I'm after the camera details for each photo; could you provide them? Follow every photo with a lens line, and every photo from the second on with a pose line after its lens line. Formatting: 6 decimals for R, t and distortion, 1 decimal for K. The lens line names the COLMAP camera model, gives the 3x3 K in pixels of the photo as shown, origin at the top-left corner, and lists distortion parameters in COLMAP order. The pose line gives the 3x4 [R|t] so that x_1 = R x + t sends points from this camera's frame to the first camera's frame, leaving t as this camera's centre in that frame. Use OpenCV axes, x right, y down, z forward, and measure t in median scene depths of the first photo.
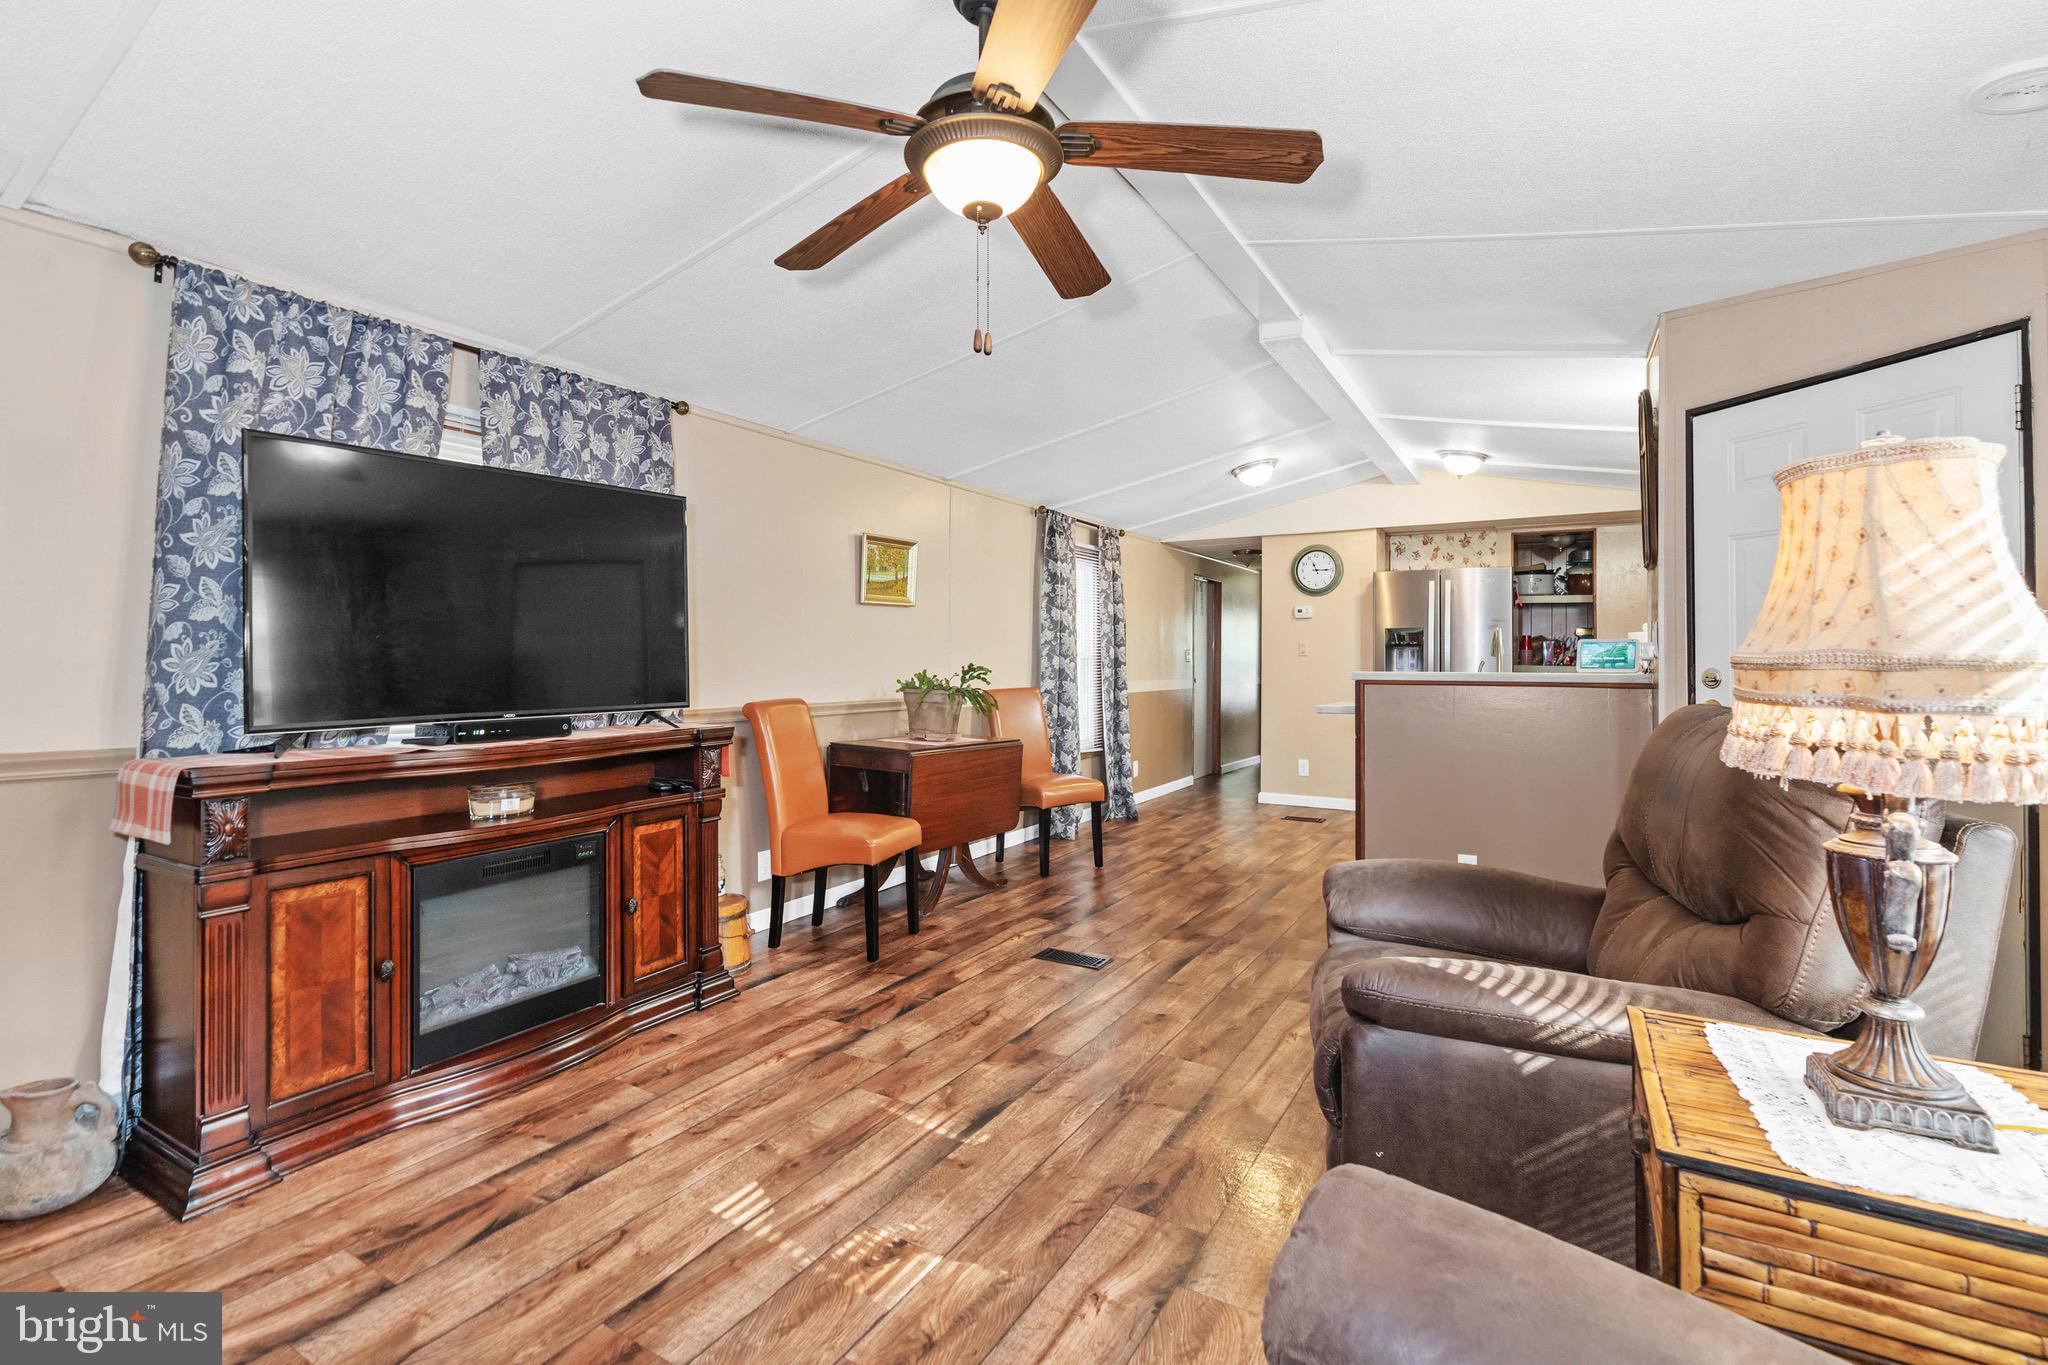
lens RADIAL K [[943.2, 0, 1005.8], [0, 943.2, 674.0], [0, 0, 1]] dist [-0.000045, 0.000719]
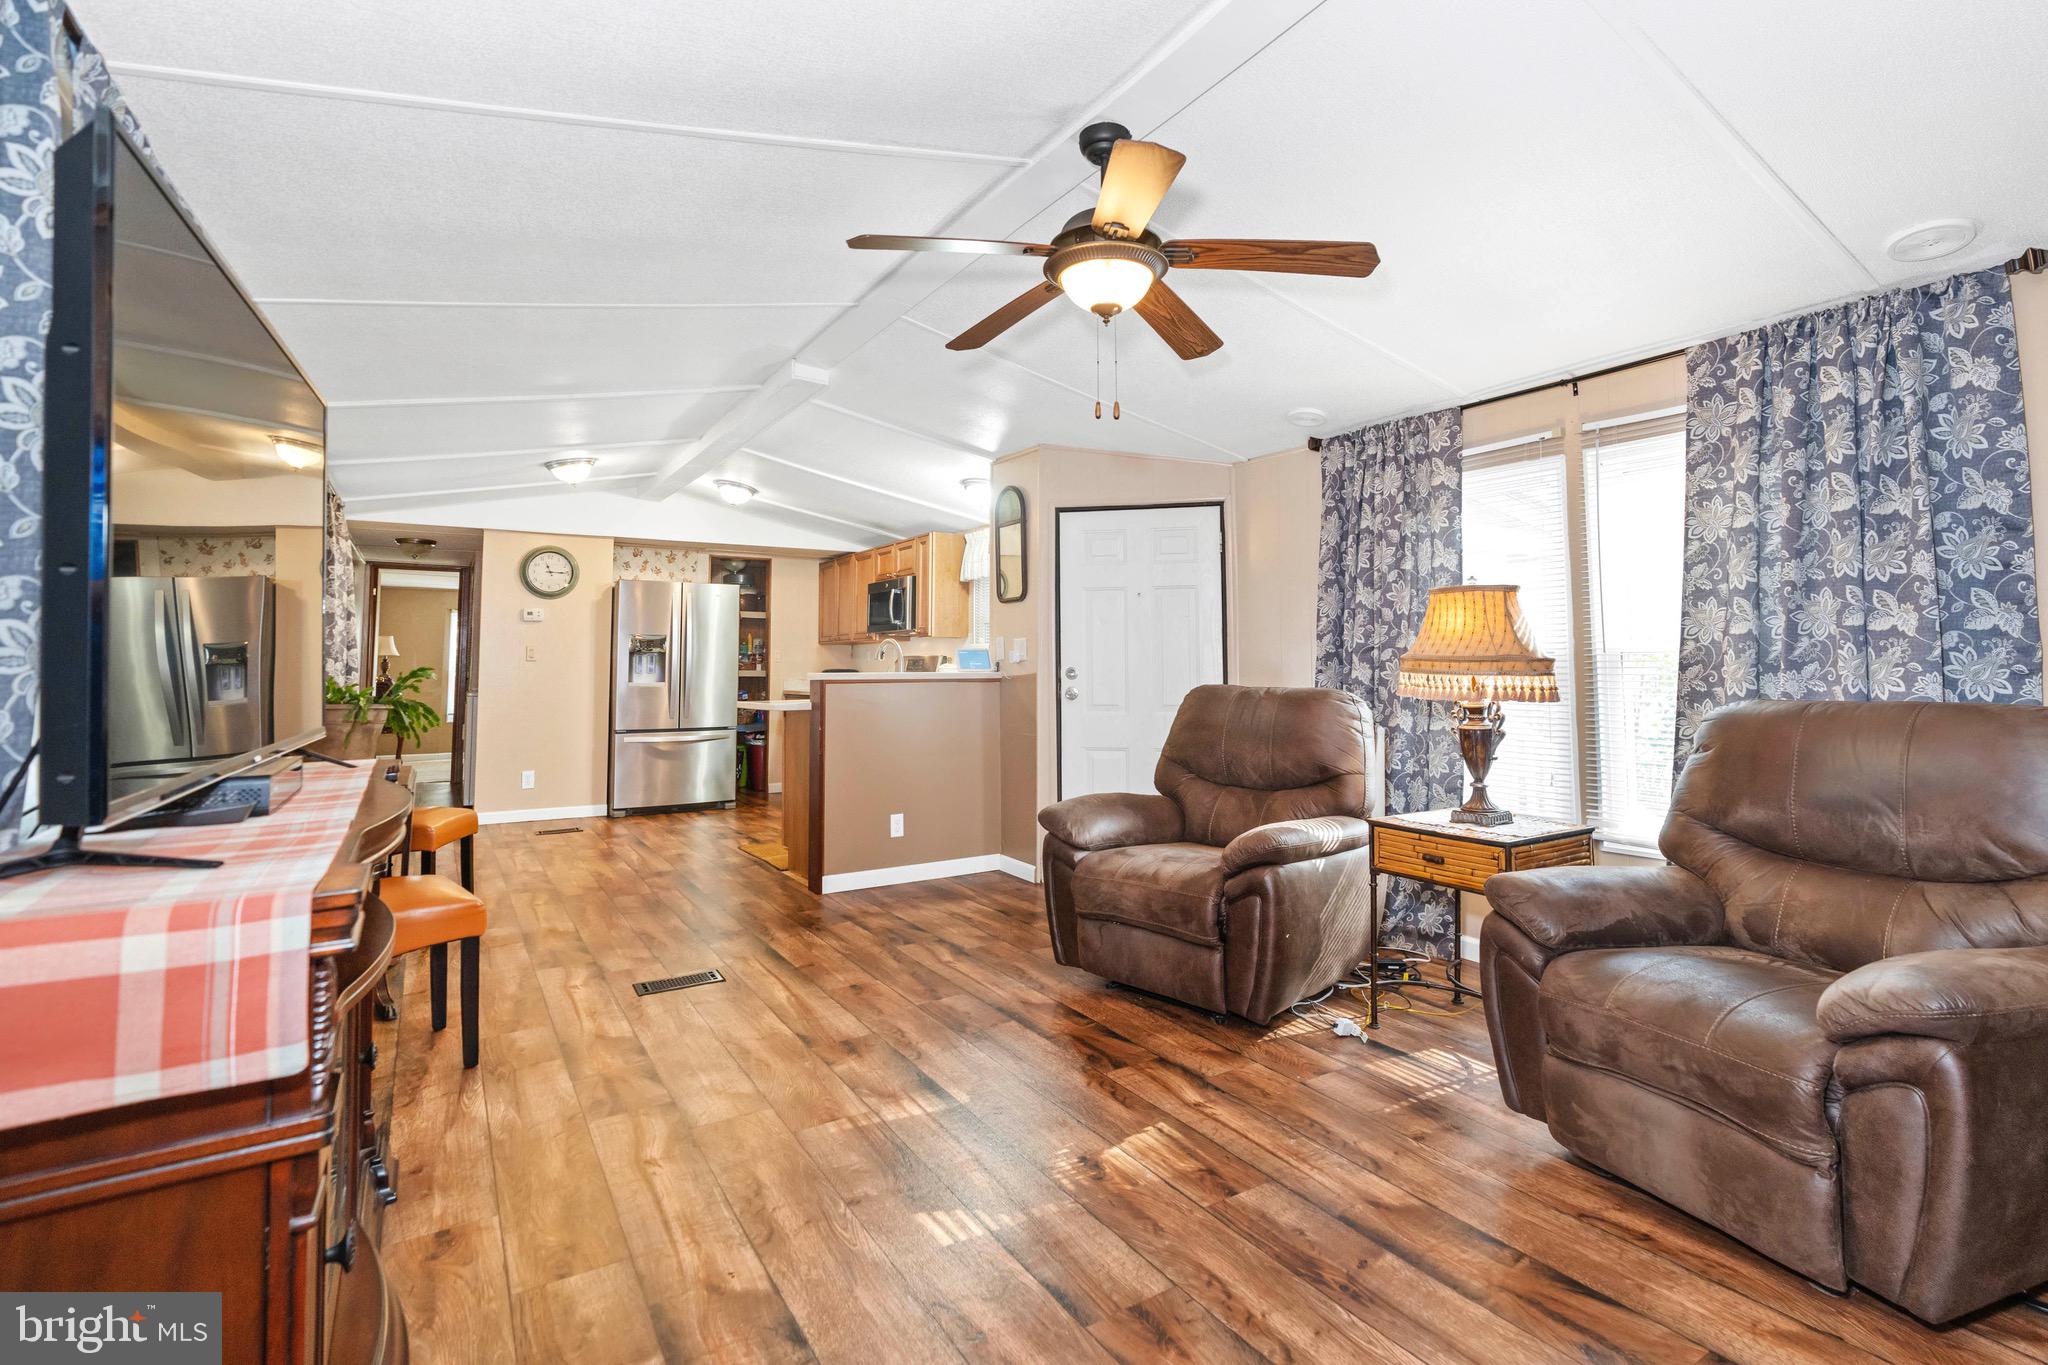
lens RADIAL K [[936.9, 0, 1034.7], [0, 936.9, 675.6], [0, 0, 1]] dist [-0.010652, 0.000288]
pose [[0.443442, -0.007854, 0.896269, -0.777716], [0.016800, 0.999859, 0.000450, 0.007948], [-0.896146, 0.014858, 0.443511, 0.363131]]
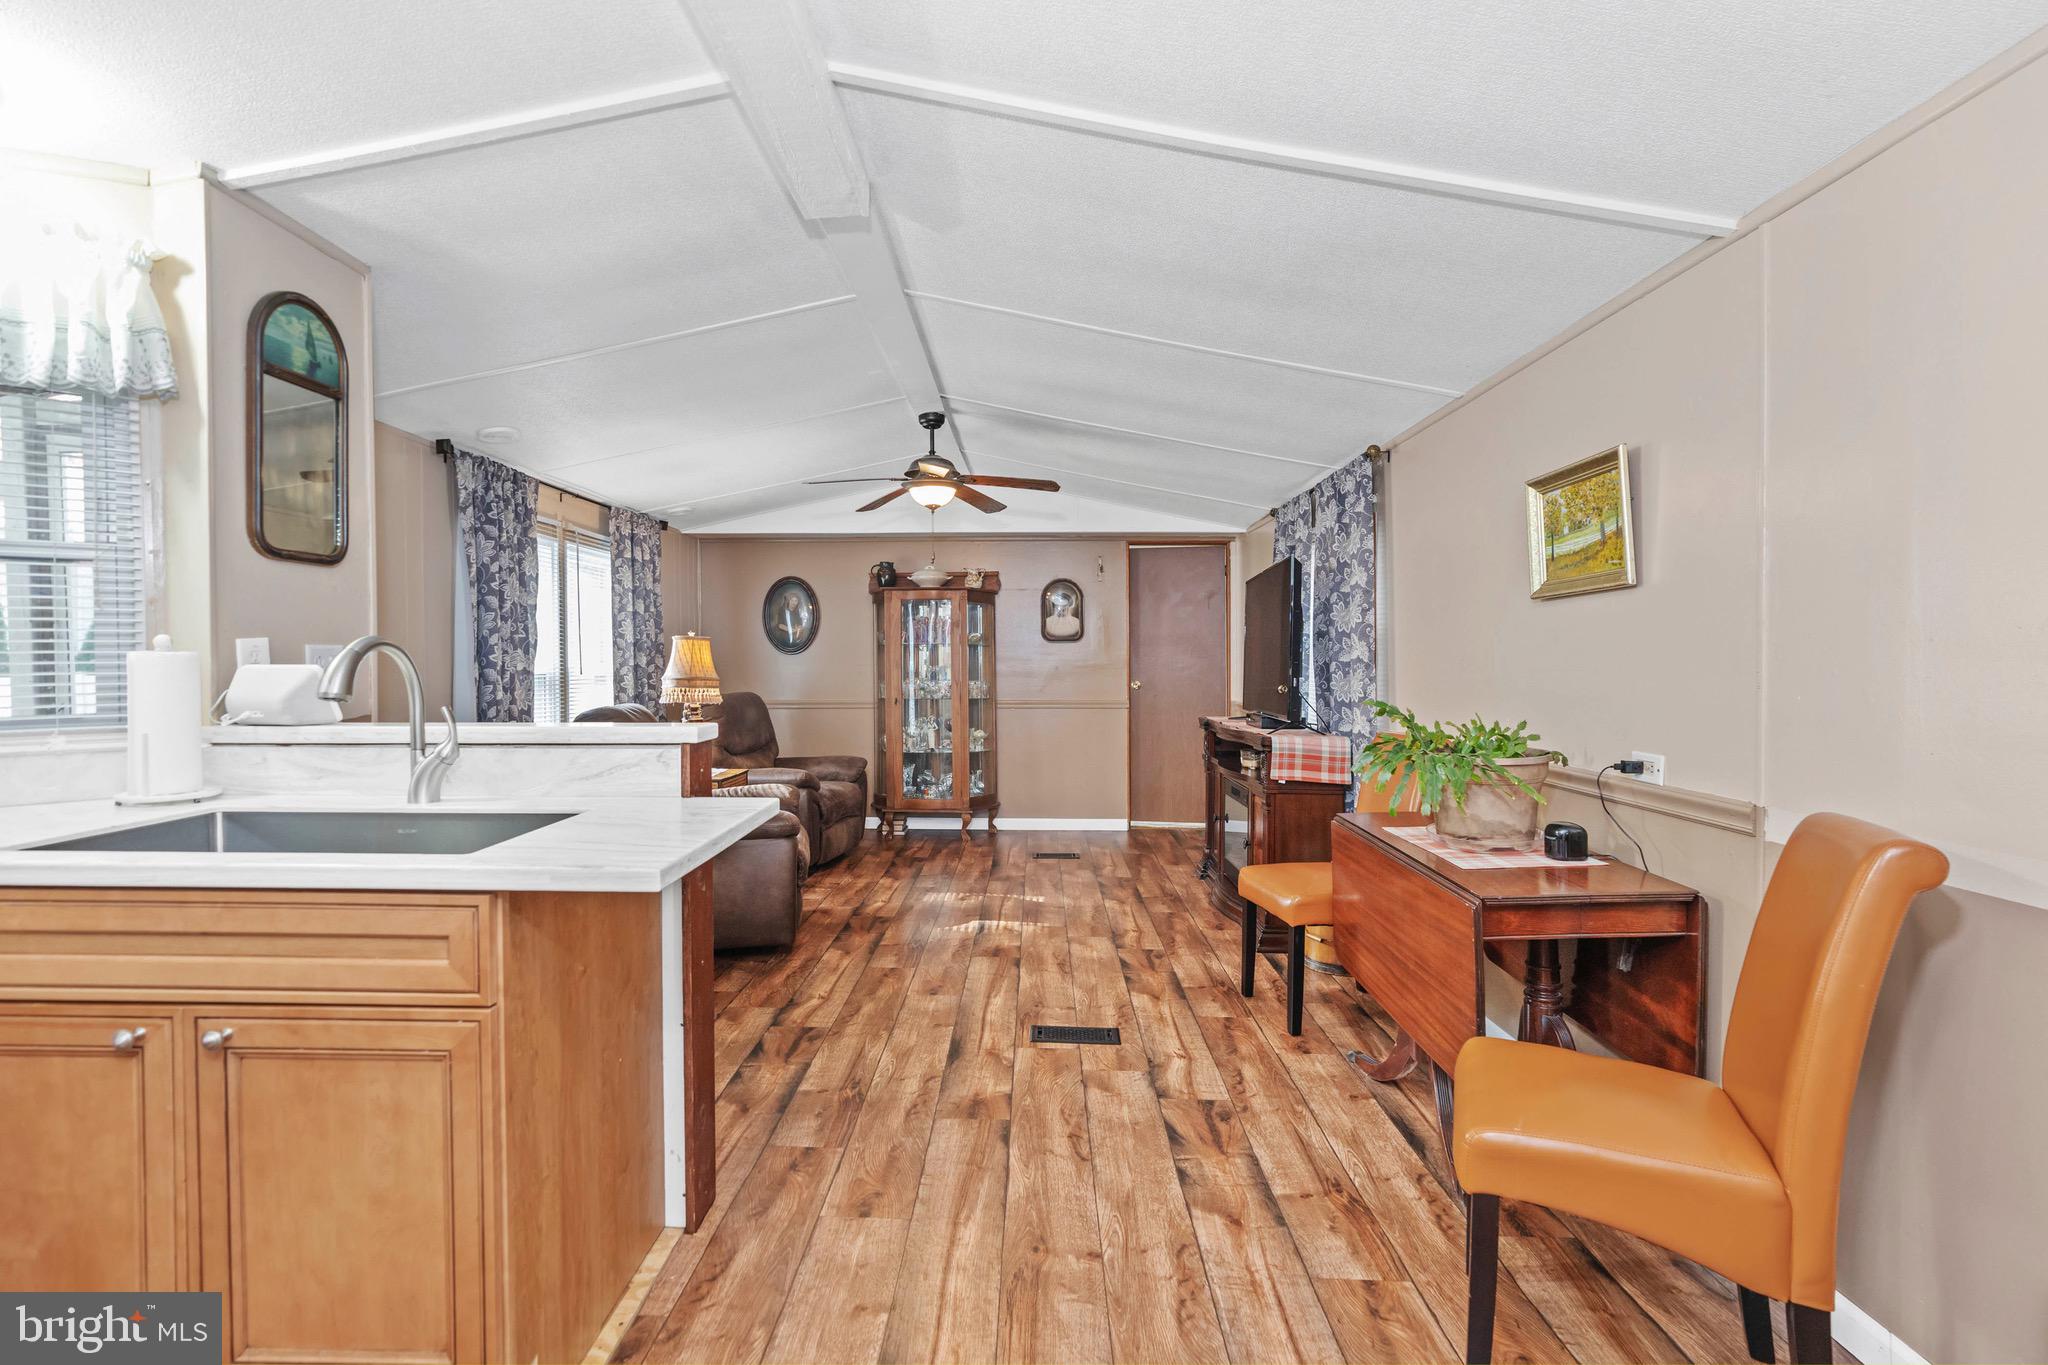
lens RADIAL K [[940.8, 0, 1012.5], [0, 940.8, 675.0], [0, 0, 1]] dist [-0.001236, 0.000710]
pose [[-0.870928, 0.002928, -0.491401, 0.707366], [-0.011654, 0.999578, 0.026611, -0.062301], [0.491272, 0.028903, -0.870527, 2.237443]]
